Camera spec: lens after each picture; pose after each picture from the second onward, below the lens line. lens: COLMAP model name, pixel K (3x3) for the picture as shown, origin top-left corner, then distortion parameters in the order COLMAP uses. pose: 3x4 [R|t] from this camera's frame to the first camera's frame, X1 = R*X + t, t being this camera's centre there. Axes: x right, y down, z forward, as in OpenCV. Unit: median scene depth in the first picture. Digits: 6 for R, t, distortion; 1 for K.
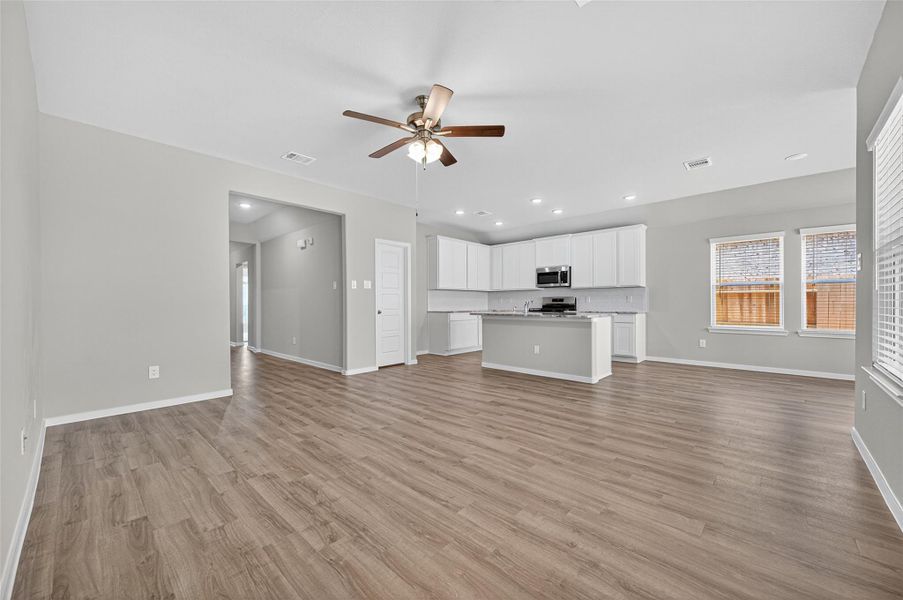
lens RADIAL K [[352.0, 0, 452.3], [0, 352.0, 301.5], [0, 0, 1]] dist [0.007316, -0.000071]
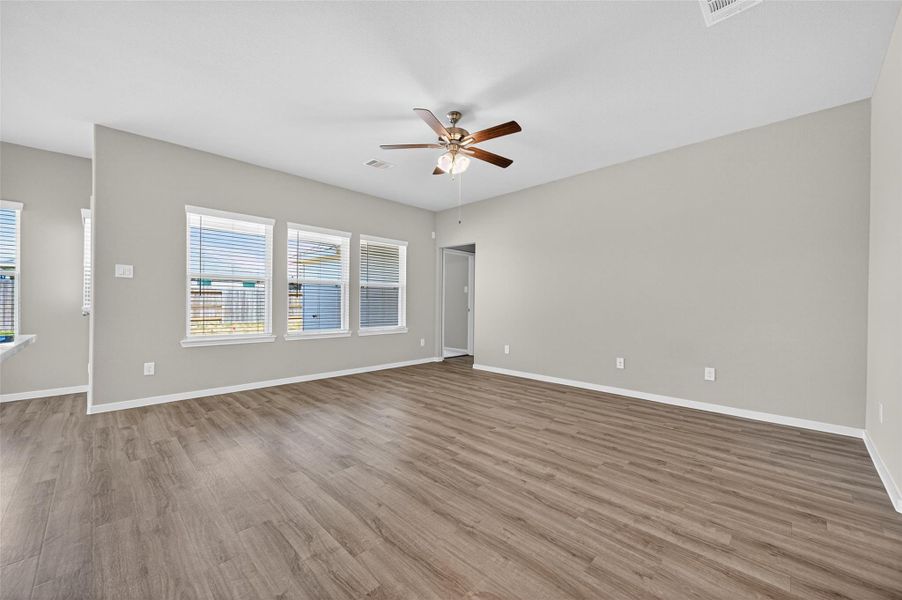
lens RADIAL K [[351.6, 0, 450.1], [0, 351.6, 305.0], [0, 0, 1]] dist [0.007316, -0.000071]
pose [[-0.999428, -0.003770, 0.033597, -0.098338], [-0.003815, 0.999992, -0.001267, 0.010169], [-0.033592, -0.001395, -0.999435, 1.904428]]
